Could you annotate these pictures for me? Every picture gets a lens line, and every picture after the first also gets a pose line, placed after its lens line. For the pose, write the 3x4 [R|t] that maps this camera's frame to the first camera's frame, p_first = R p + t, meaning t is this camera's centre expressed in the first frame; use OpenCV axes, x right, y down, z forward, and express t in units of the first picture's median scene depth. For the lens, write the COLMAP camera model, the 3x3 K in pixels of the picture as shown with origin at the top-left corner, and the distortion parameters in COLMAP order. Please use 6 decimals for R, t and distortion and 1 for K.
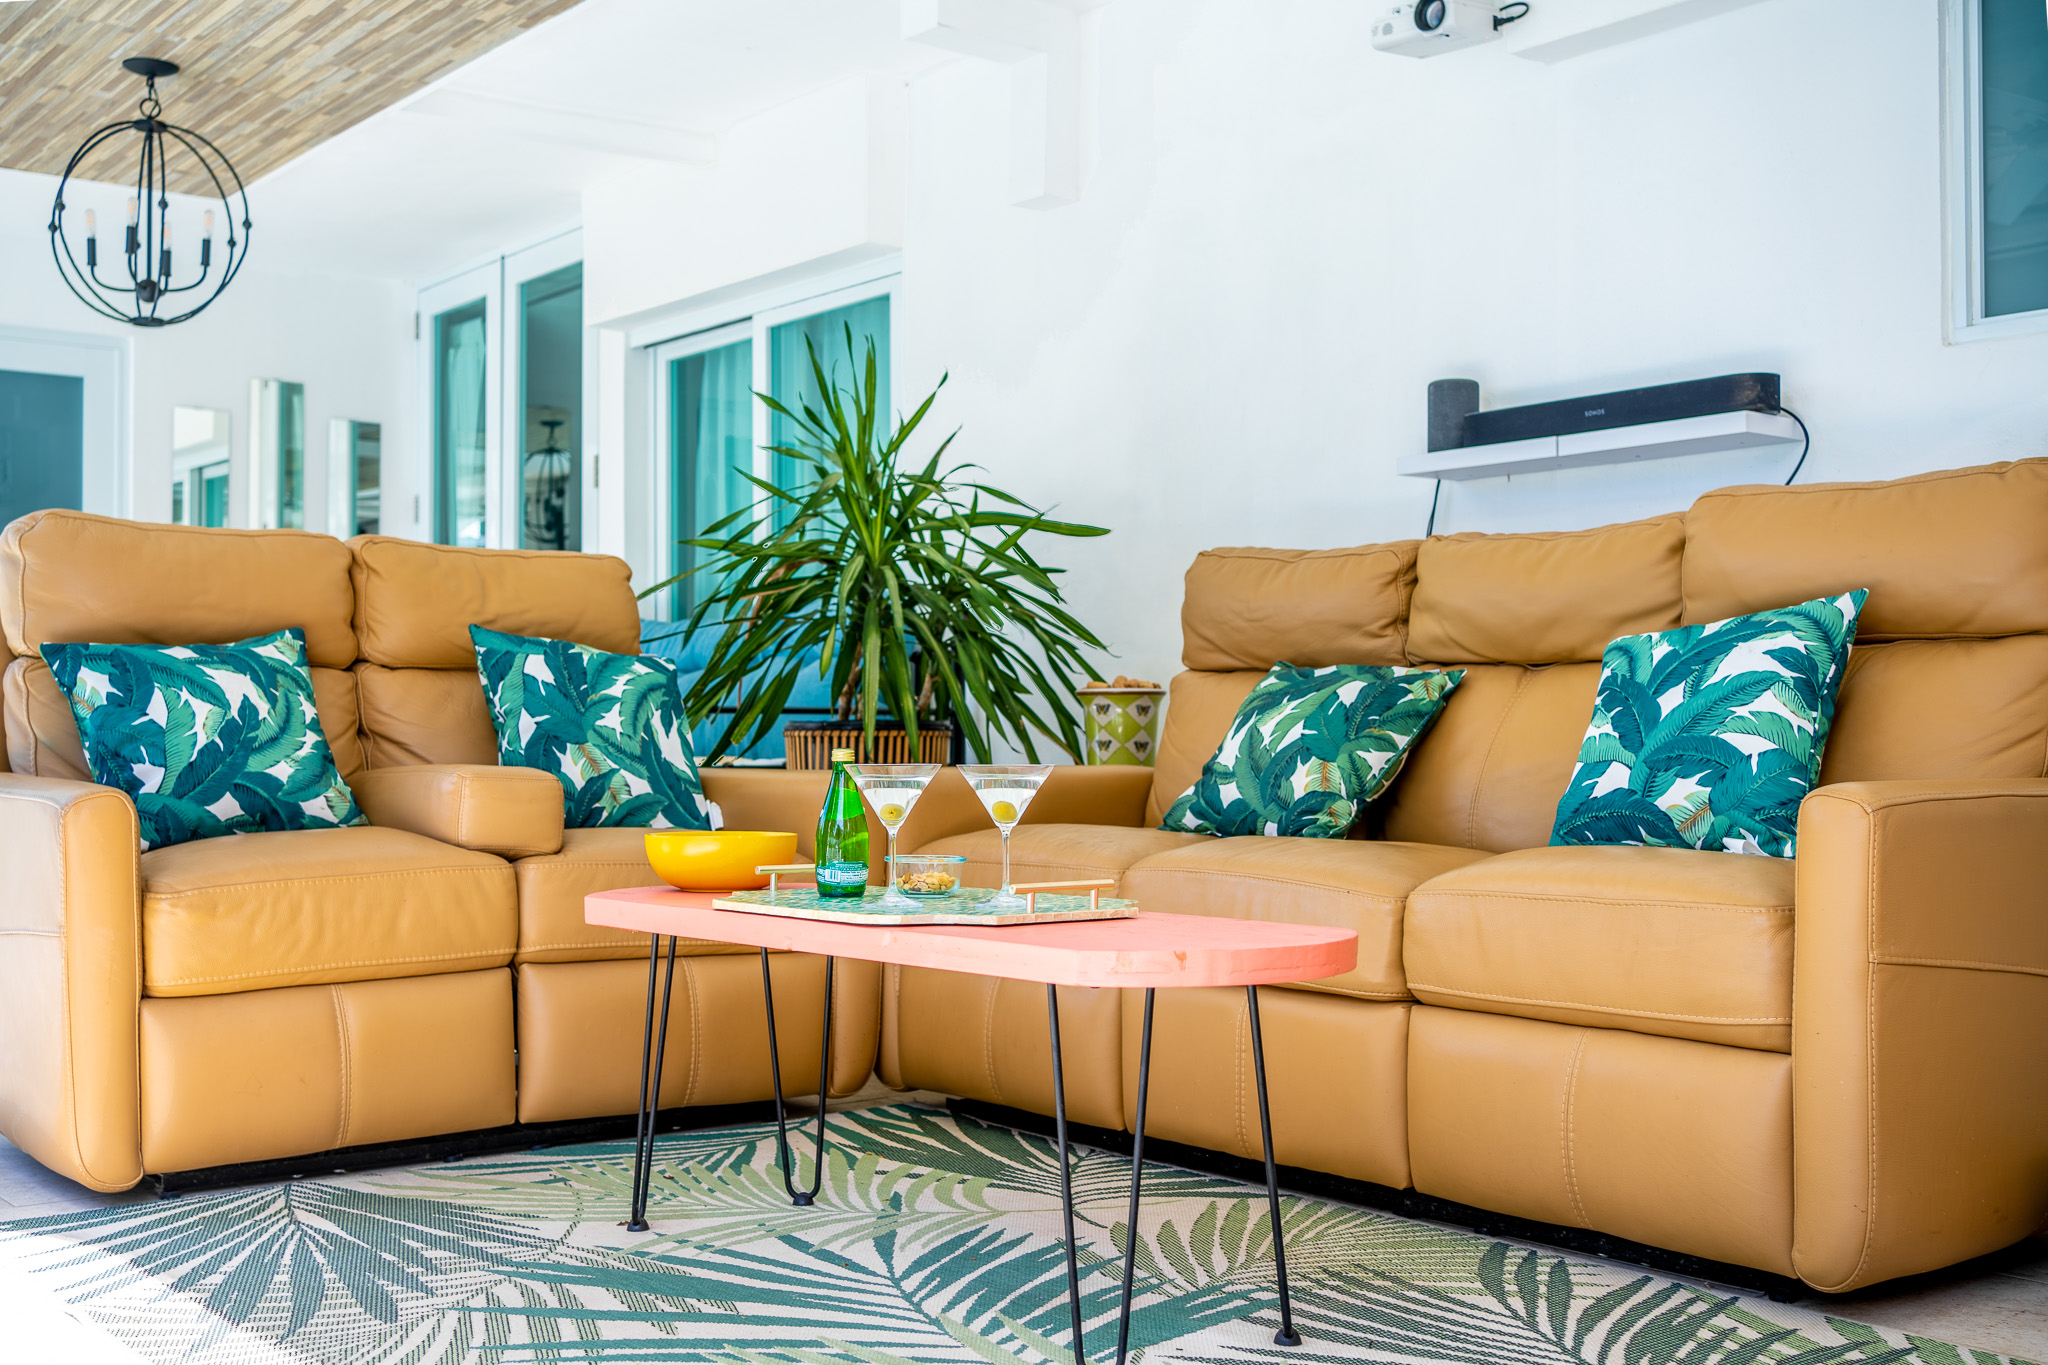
lens RADIAL K [[2220.0, 0, 1024.0], [0, 2220.0, 682.5], [0, 0, 1]] dist [-0.020536, -0.012512]
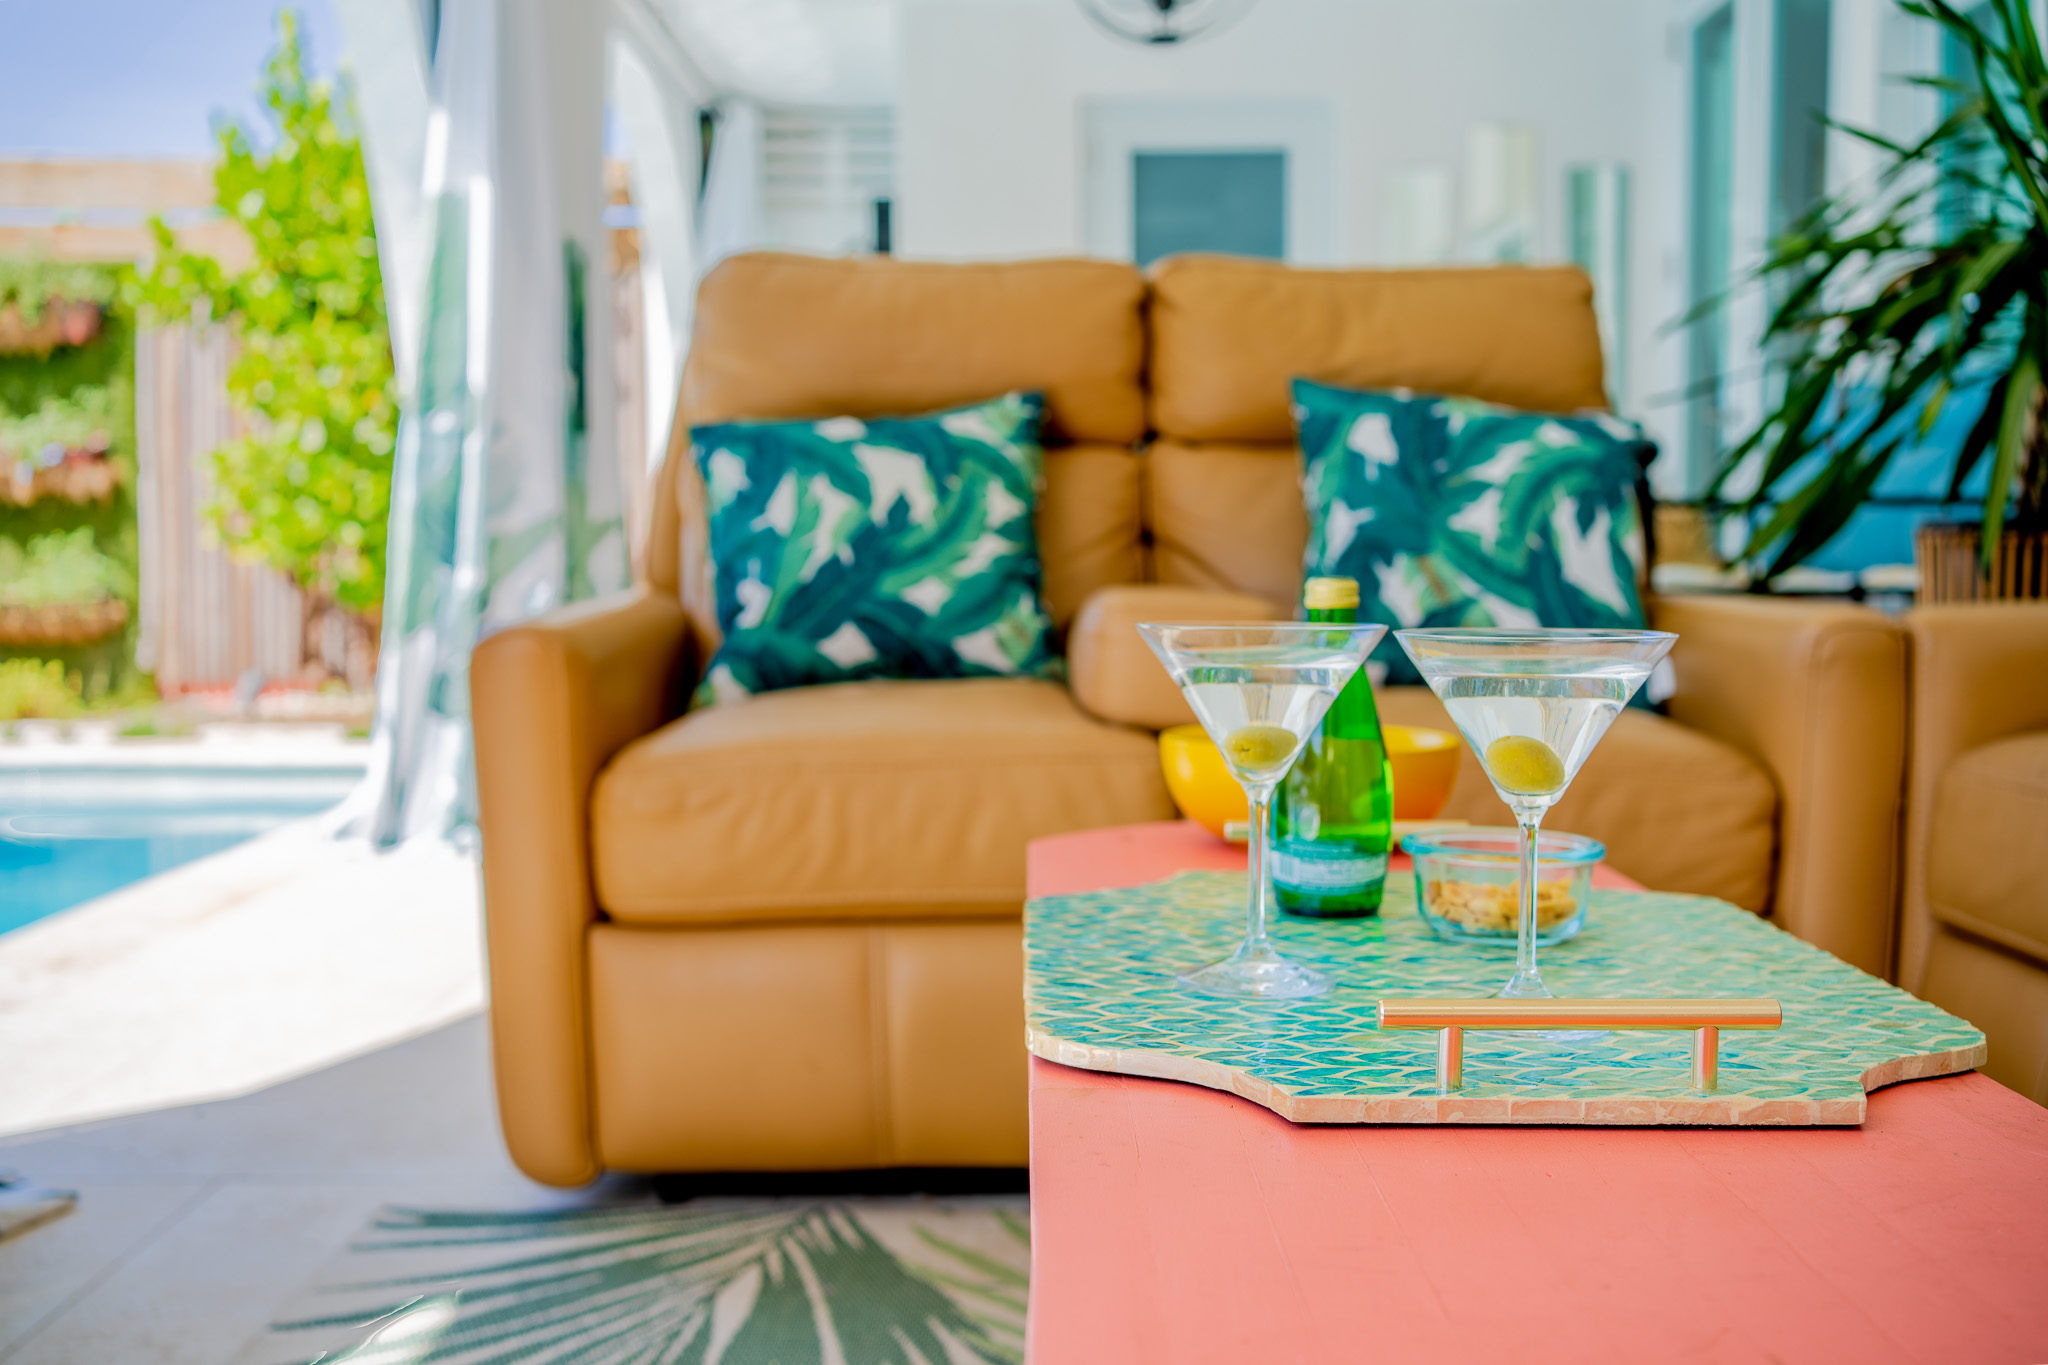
lens RADIAL K [[2112.7, 0, 1024.0], [0, 2112.7, 682.5], [0, 0, 1]] dist [-0.015964, 0.012662]
pose [[0.771189, 0.045060, -0.635010, 0.099969], [0.017156, 0.995658, 0.091487, 0.006469], [0.636376, -0.081448, 0.767067, 0.460170]]
